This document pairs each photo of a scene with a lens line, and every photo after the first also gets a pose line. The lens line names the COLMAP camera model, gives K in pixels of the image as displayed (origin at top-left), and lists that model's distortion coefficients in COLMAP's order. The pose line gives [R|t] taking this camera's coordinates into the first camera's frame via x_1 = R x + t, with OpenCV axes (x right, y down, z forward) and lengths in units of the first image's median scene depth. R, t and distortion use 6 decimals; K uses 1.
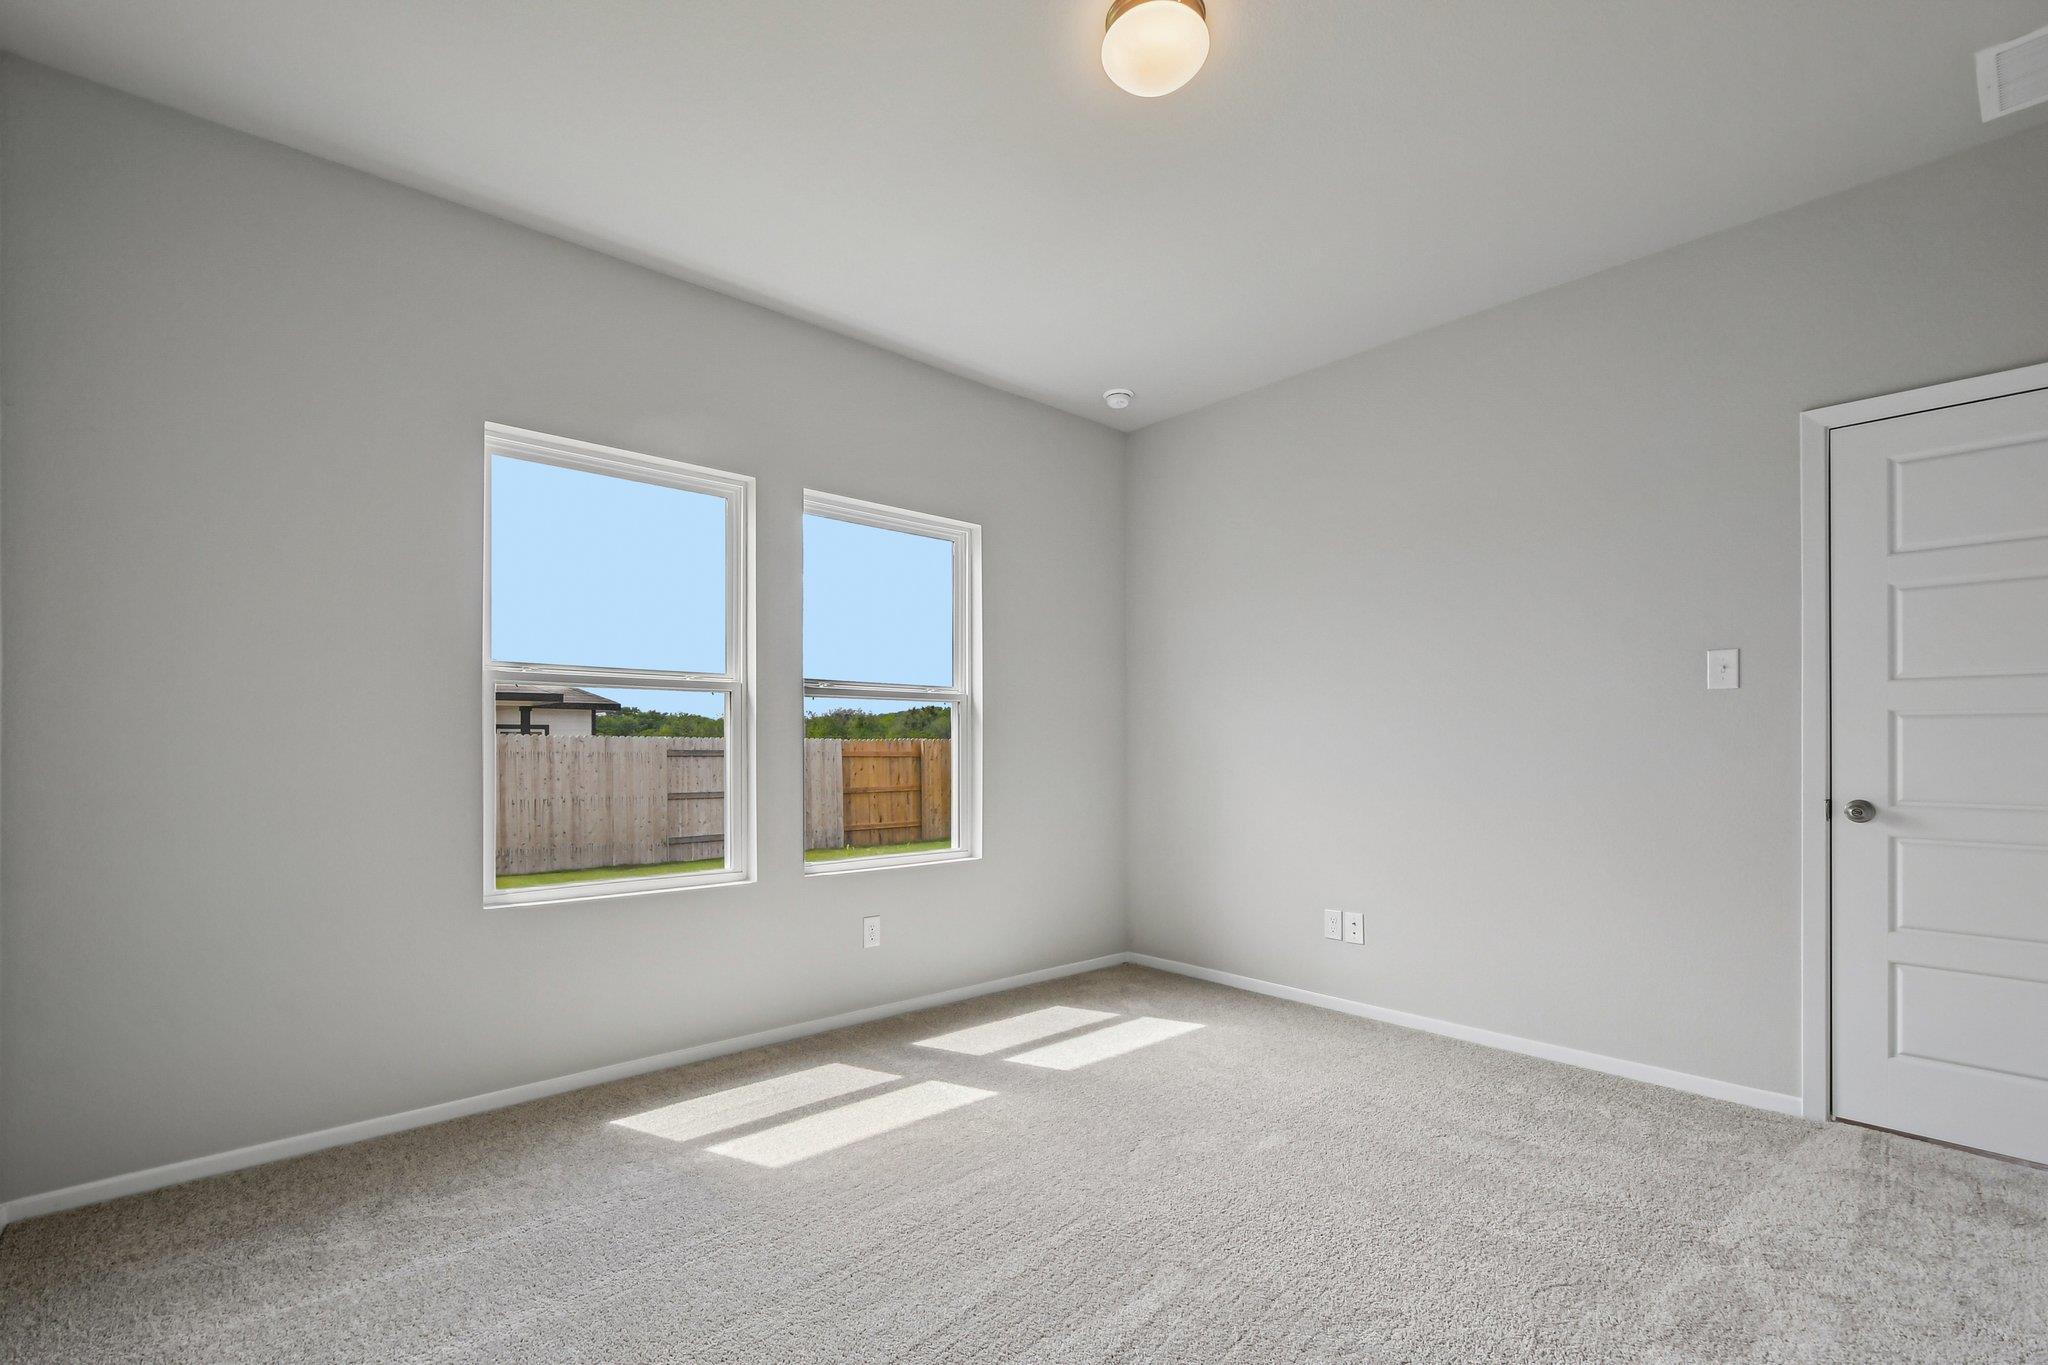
lens RADIAL K [[915.9, 0, 1025.5], [0, 915.9, 754.7], [0, 0, 1]] dist [0.003071, -0.003544]
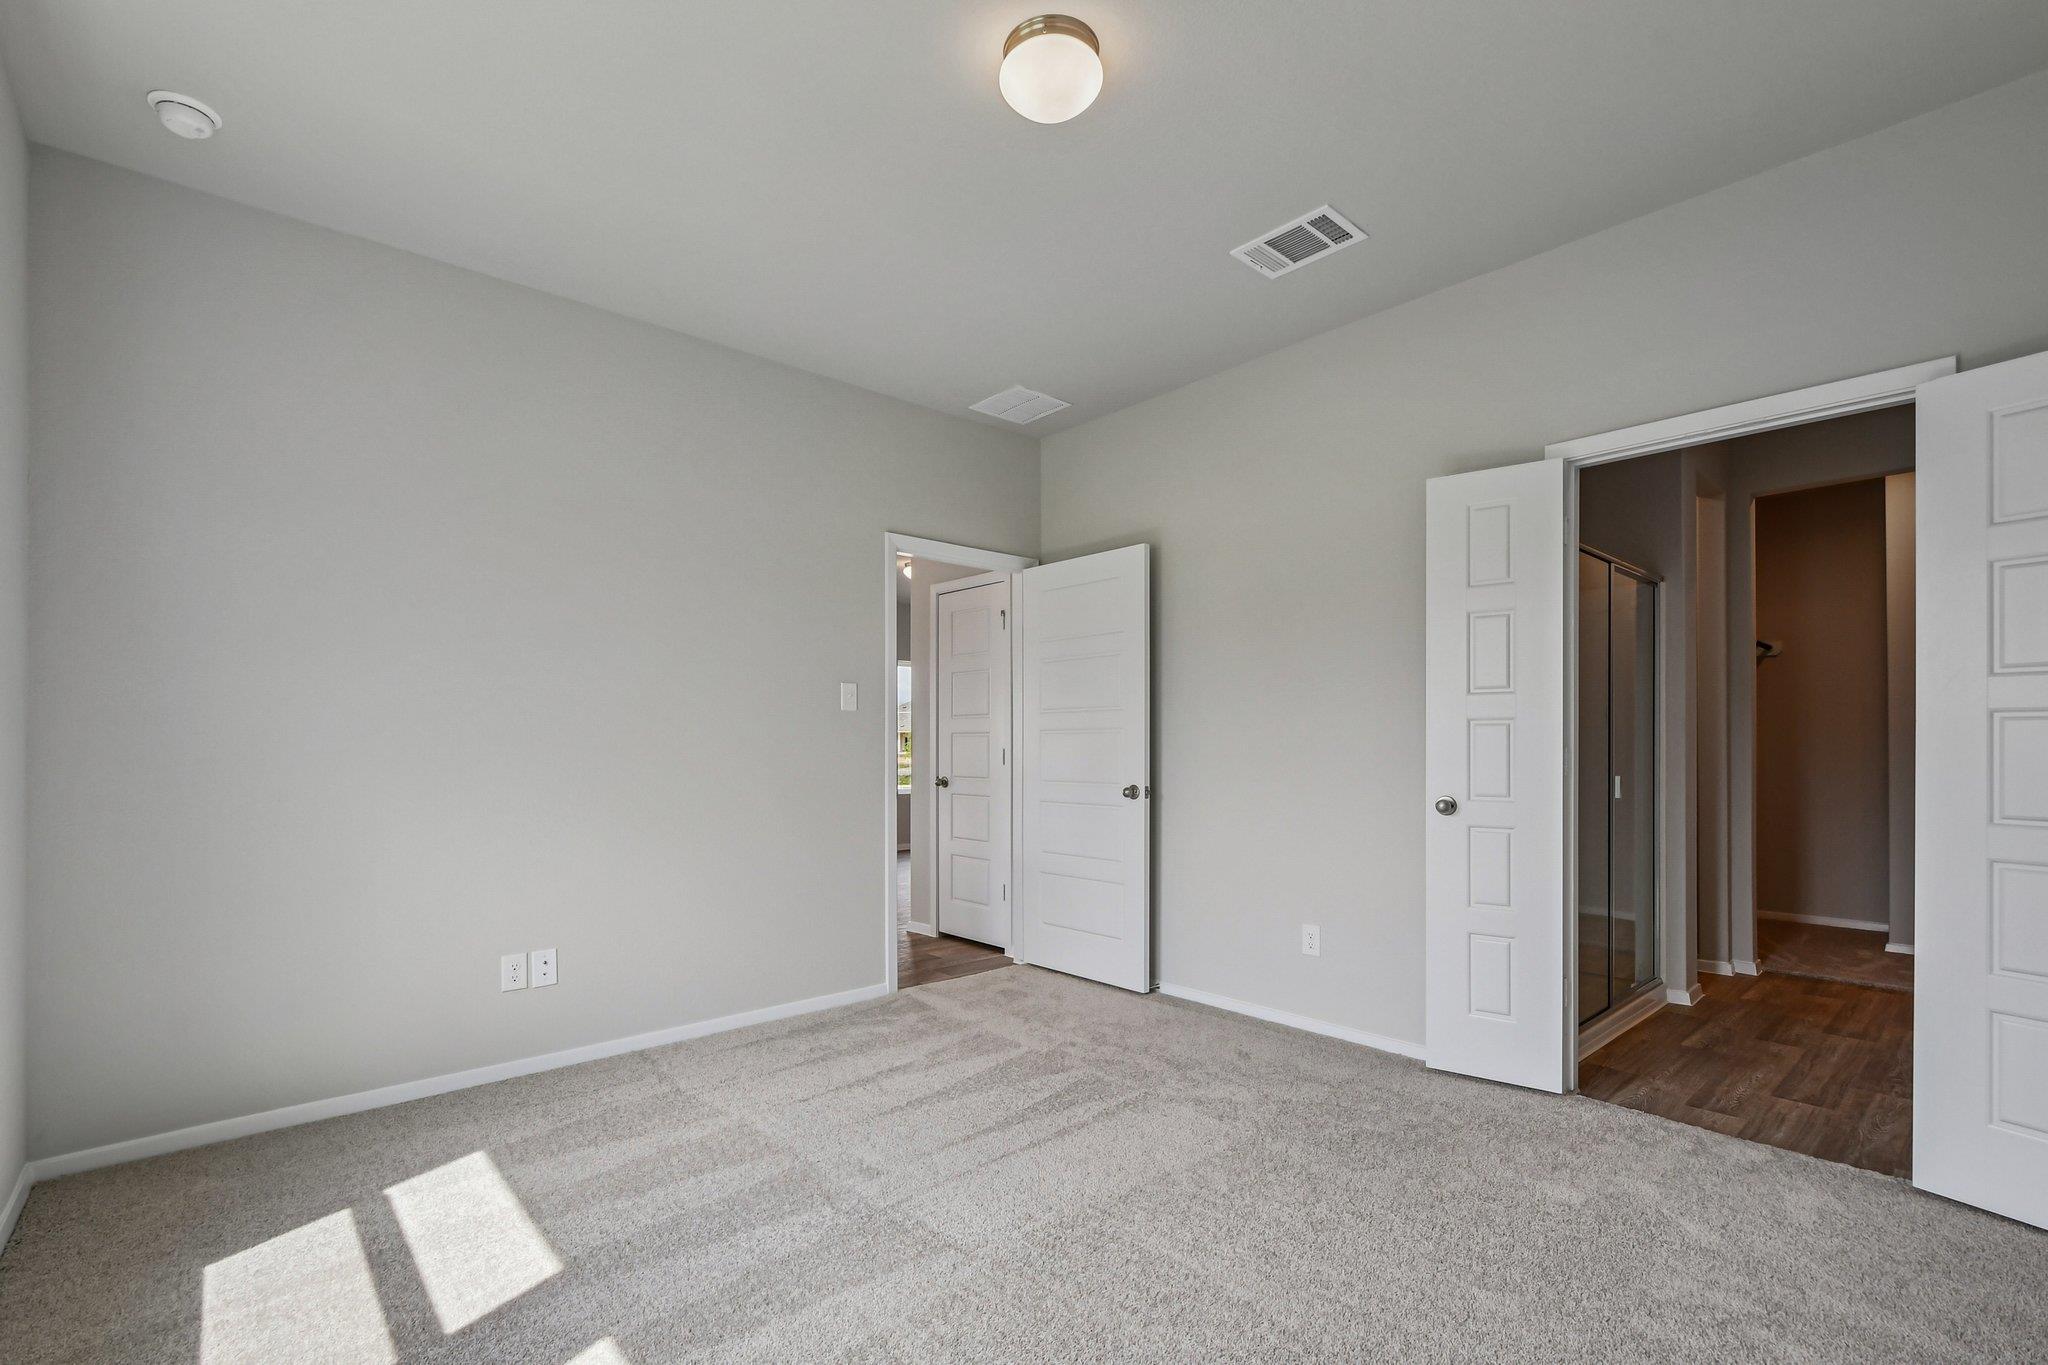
lens RADIAL K [[915.9, 0, 1038.4], [0, 915.9, 762.0], [0, 0, 1]] dist [0.003071, -0.003544]
pose [[-0.009935, -0.018629, 0.999777, -0.493793], [0.007378, 0.999798, 0.018702, -0.013871], [-0.999923, 0.007562, -0.009796, 0.560366]]
